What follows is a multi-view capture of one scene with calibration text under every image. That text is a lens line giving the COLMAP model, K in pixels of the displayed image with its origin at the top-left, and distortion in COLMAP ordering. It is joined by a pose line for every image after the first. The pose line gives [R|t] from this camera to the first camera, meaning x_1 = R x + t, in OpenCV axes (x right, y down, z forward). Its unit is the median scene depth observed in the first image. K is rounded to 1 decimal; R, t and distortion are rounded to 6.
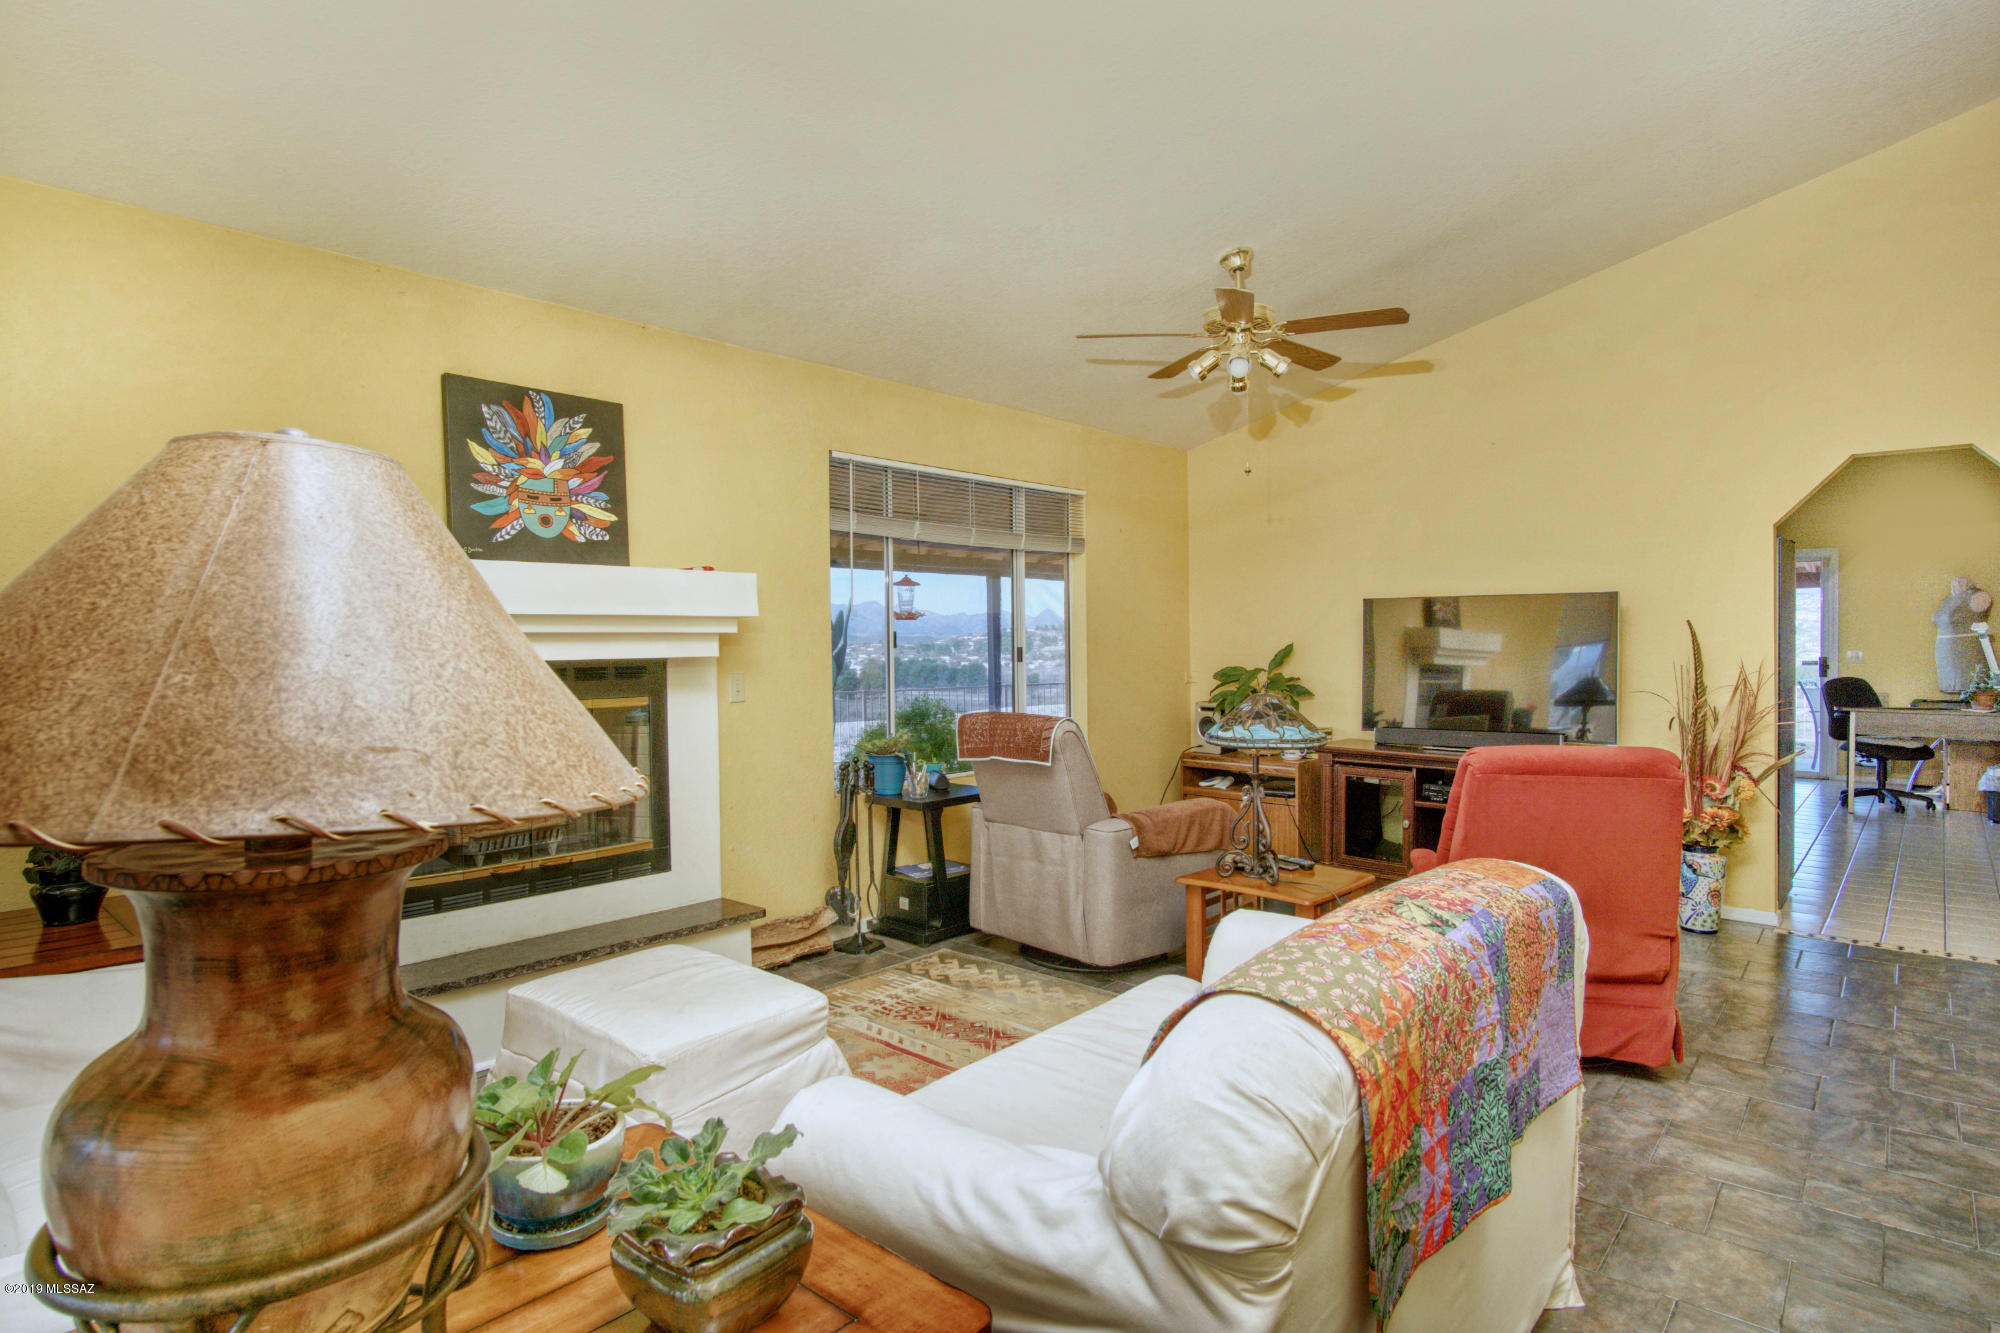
lens RADIAL K [[1045.1, 0, 1000.0], [0, 1045.1, 666.5], [0, 0, 1]] dist [-0.051782, -0.000005]
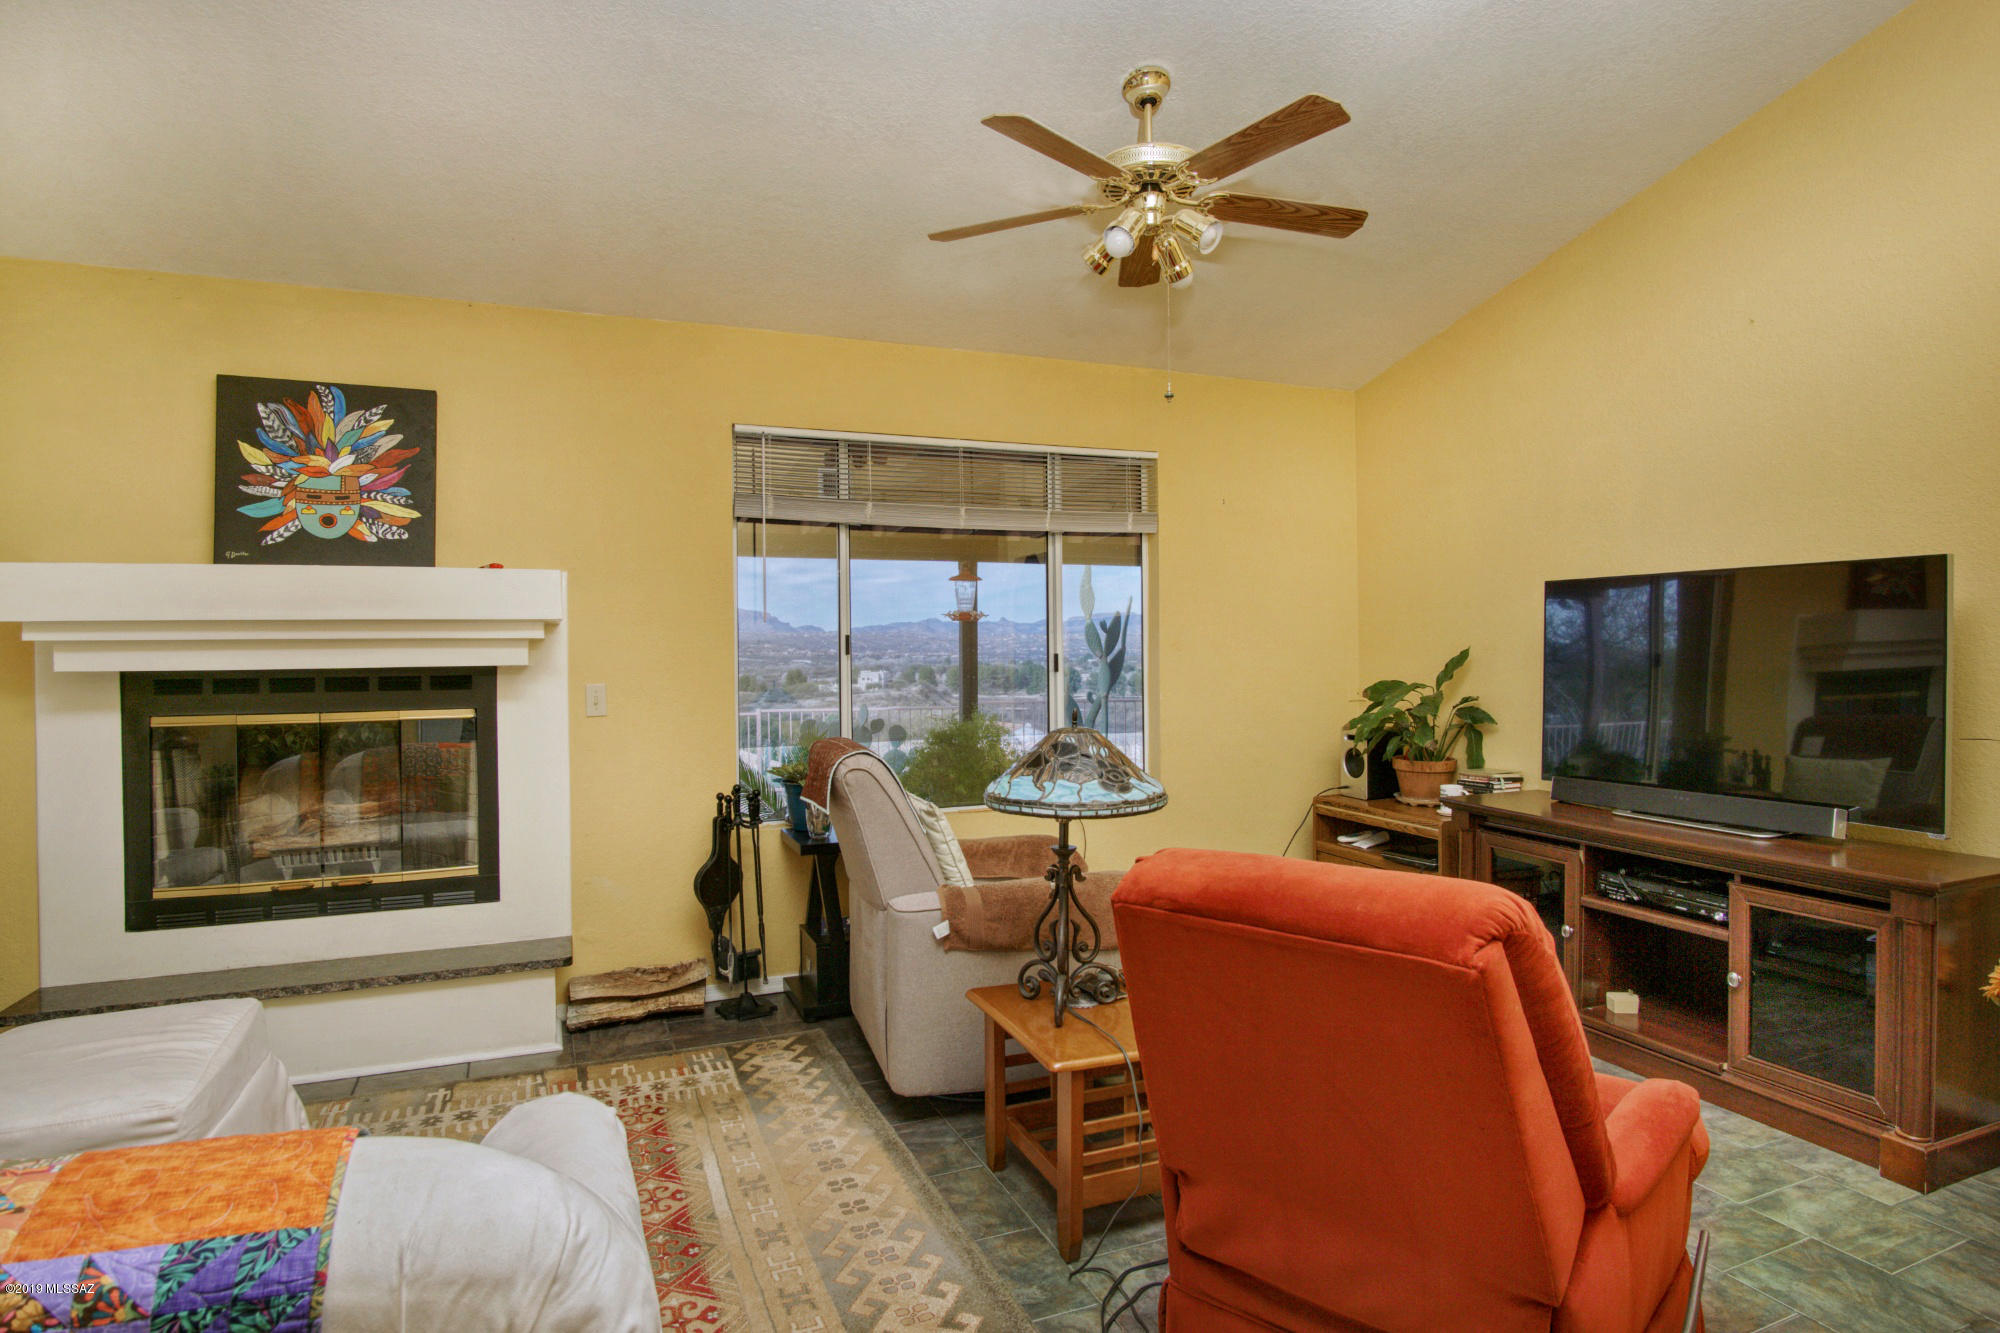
lens RADIAL K [[1067.4, 0, 998.9], [0, 1067.4, 655.5], [0, 0, 1]] dist [-0.035229, 0.010047]
pose [[0.902968, 0.001966, -0.429703, 0.493520], [-0.007442, 0.999911, -0.011065, -0.010848], [0.429643, 0.013190, 0.902902, 0.368152]]
